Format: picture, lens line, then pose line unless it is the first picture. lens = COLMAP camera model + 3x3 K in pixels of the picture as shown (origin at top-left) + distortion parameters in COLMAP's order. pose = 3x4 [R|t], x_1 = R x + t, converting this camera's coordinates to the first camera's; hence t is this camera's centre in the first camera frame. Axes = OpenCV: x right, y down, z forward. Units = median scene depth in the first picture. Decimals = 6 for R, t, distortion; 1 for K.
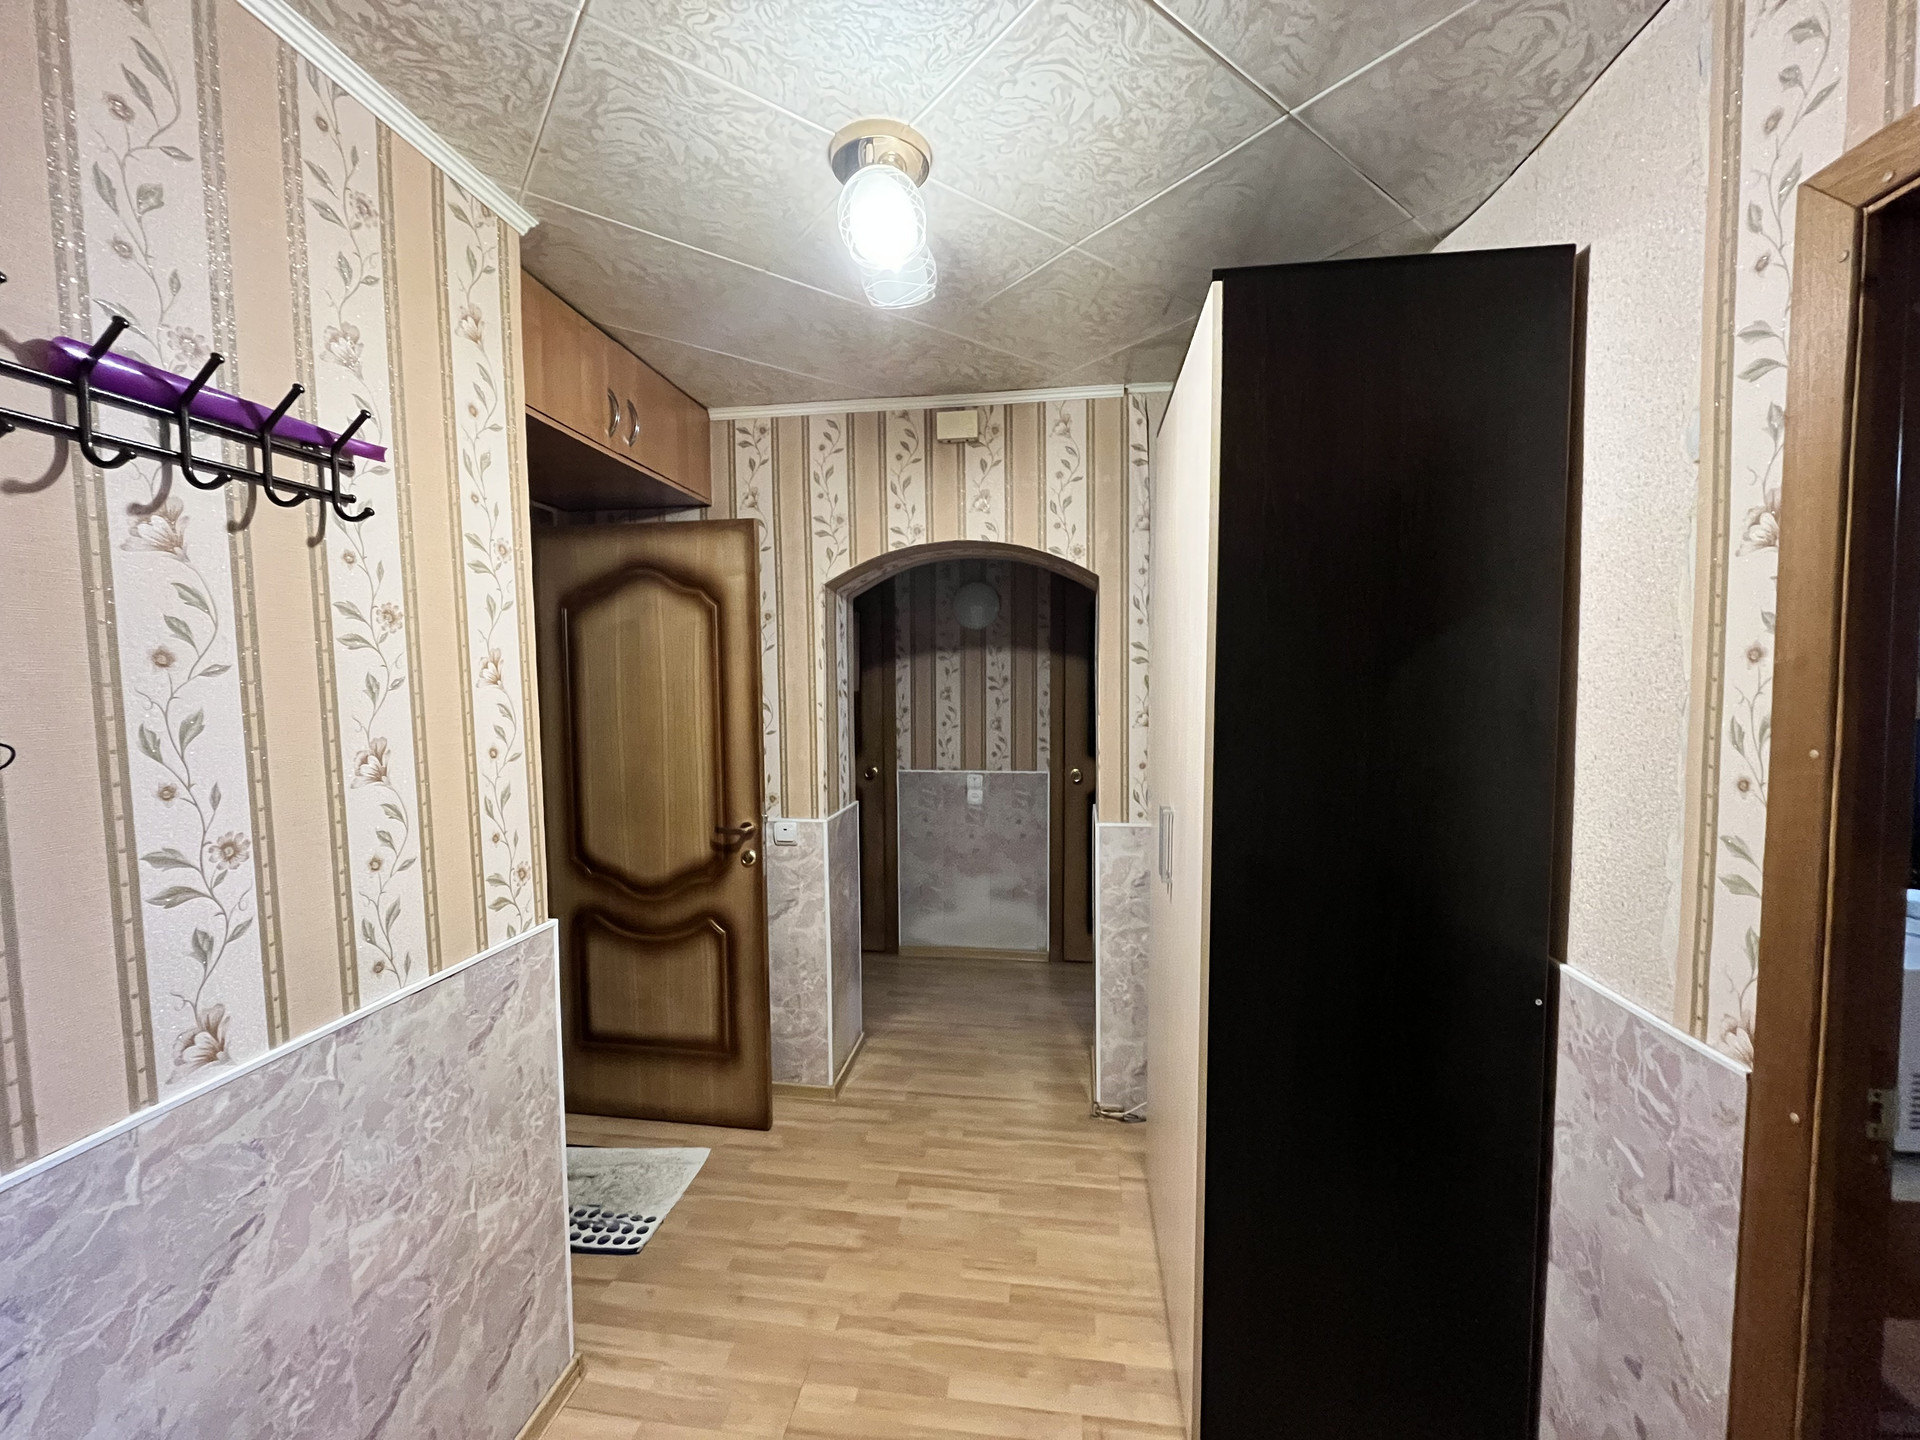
lens RADIAL K [[774.2, 0, 955.0], [0, 774.2, 718.7], [0, 0, 1]] dist [-0.003188, -0.000148]
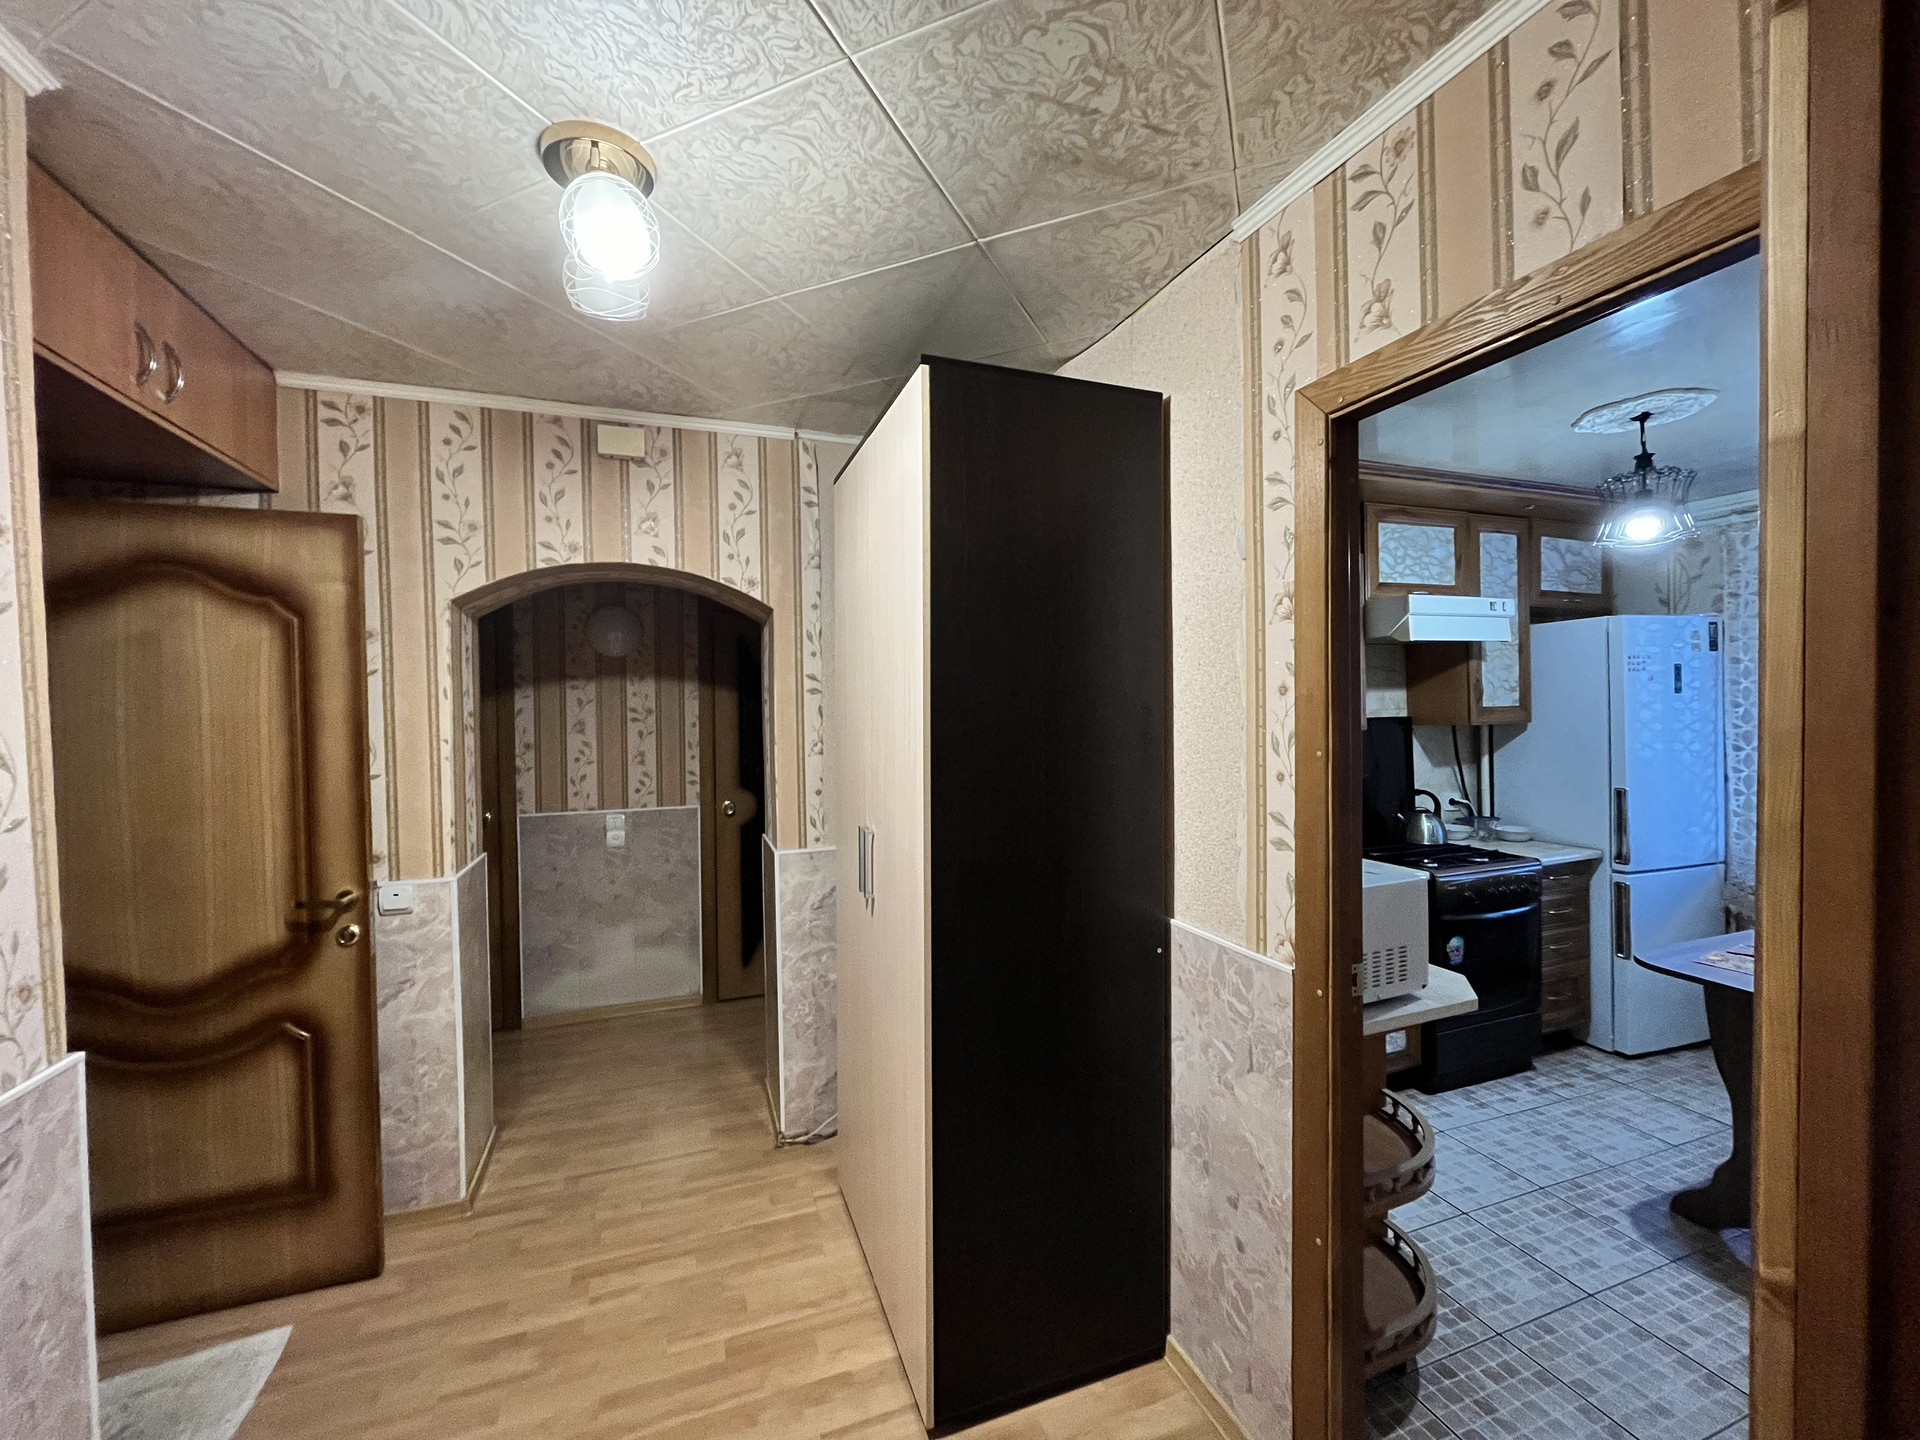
lens RADIAL K [[774.2, 0, 955.0], [0, 774.2, 718.7], [0, 0, 1]] dist [-0.003188, -0.000148]
pose [[0.877791, -0.011322, 0.478910, -0.168806], [0.030242, 0.999036, -0.031812, 0.001319], [-0.478088, 0.042408, 0.877287, -0.013330]]
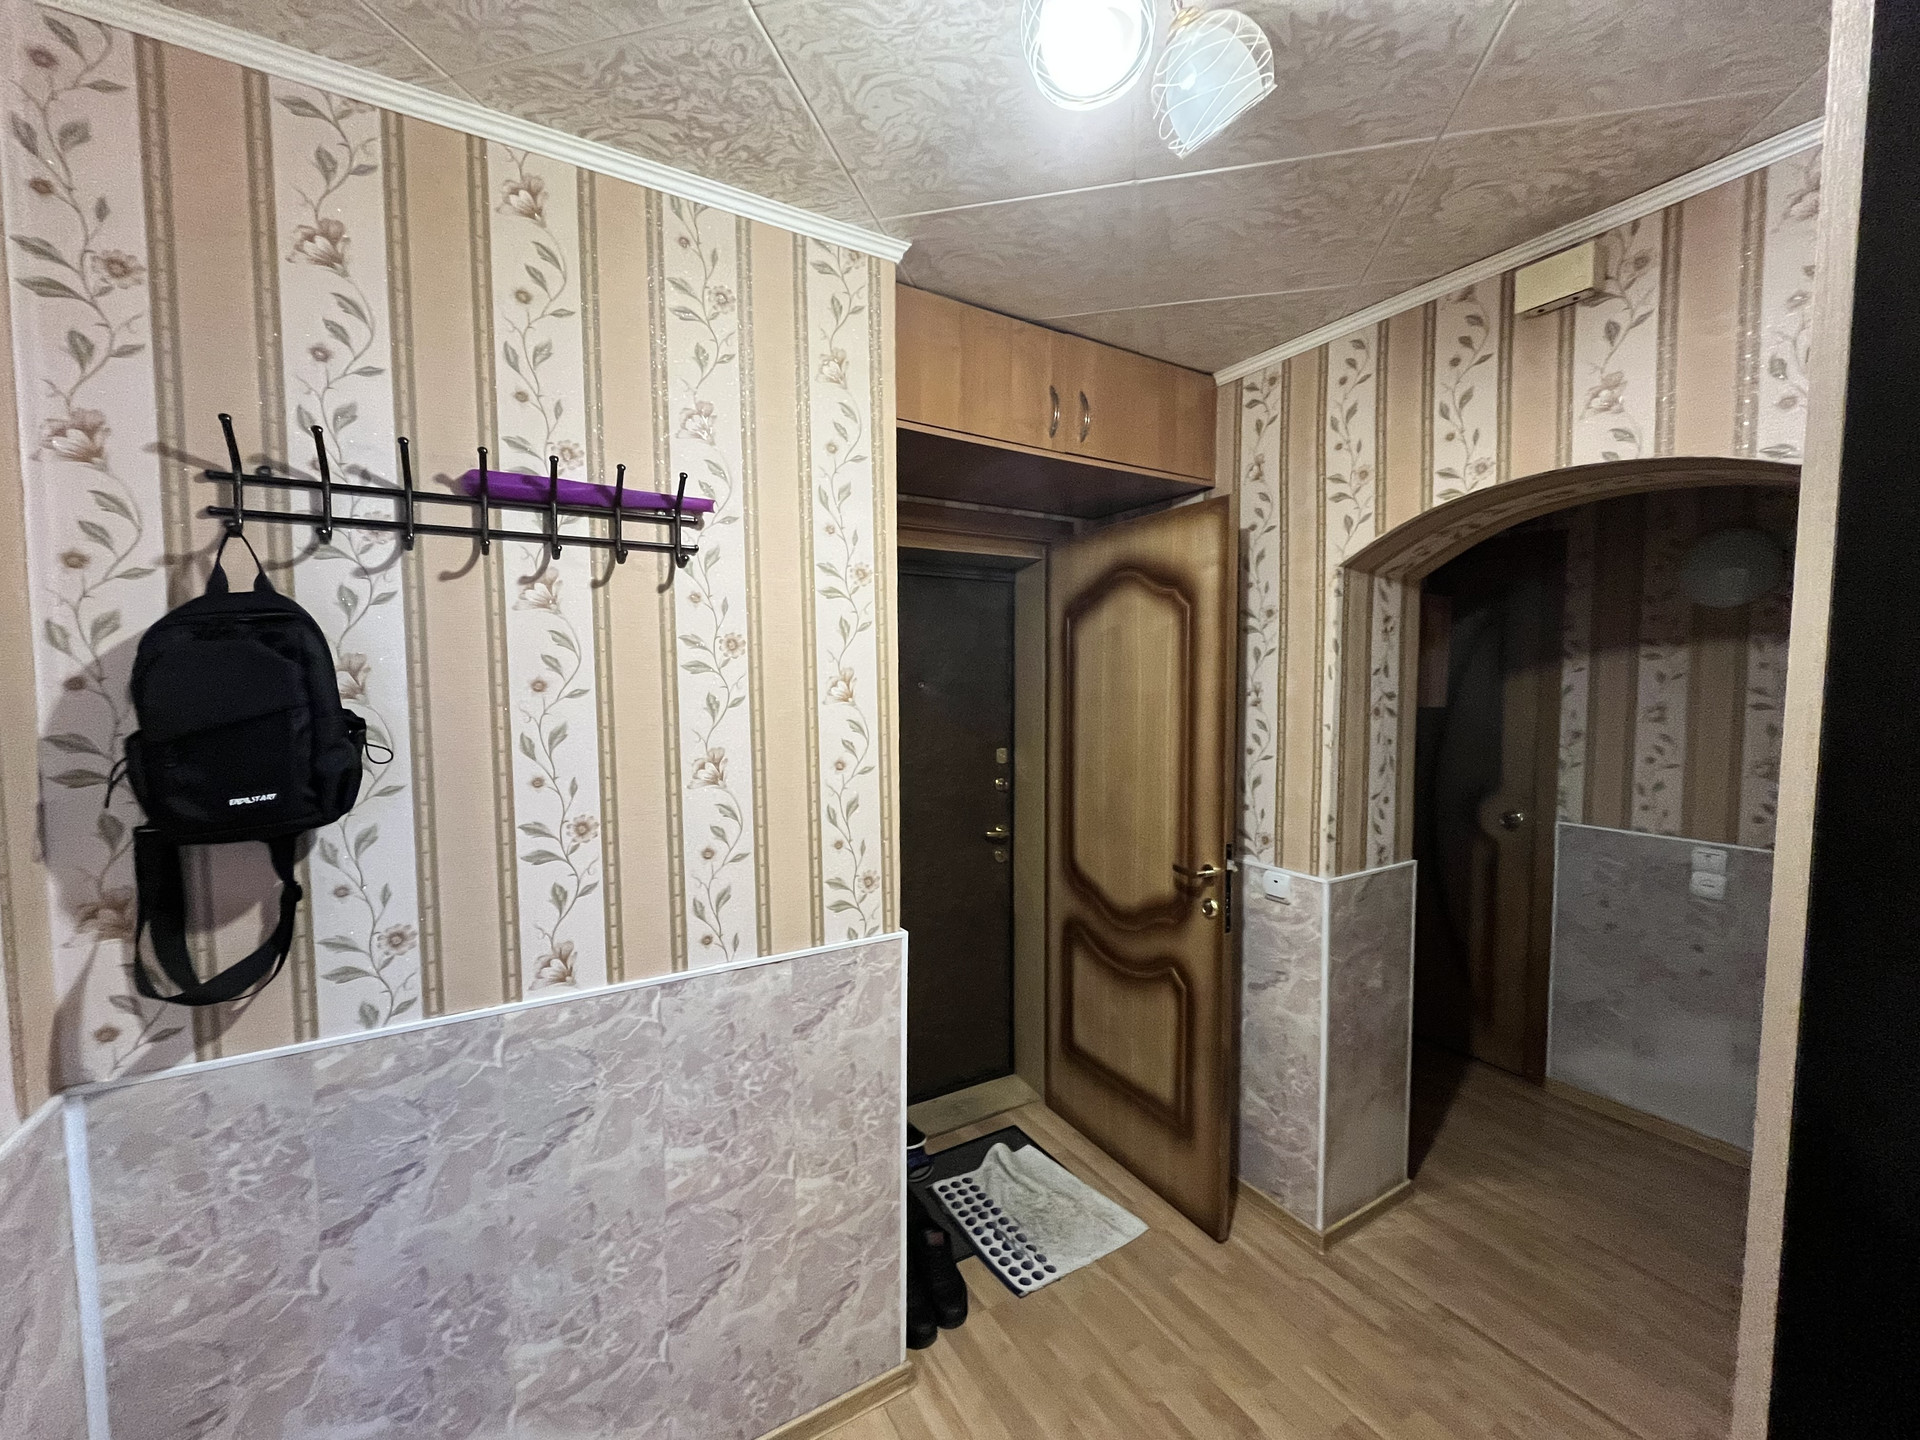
lens RADIAL K [[774.2, 0, 955.0], [0, 774.2, 718.7], [0, 0, 1]] dist [-0.003188, -0.000148]
pose [[0.625643, 0.047893, -0.778638, 0.345203], [-0.042765, 0.998718, 0.027067, -0.057692], [0.778936, 0.016364, 0.626889, 0.463719]]
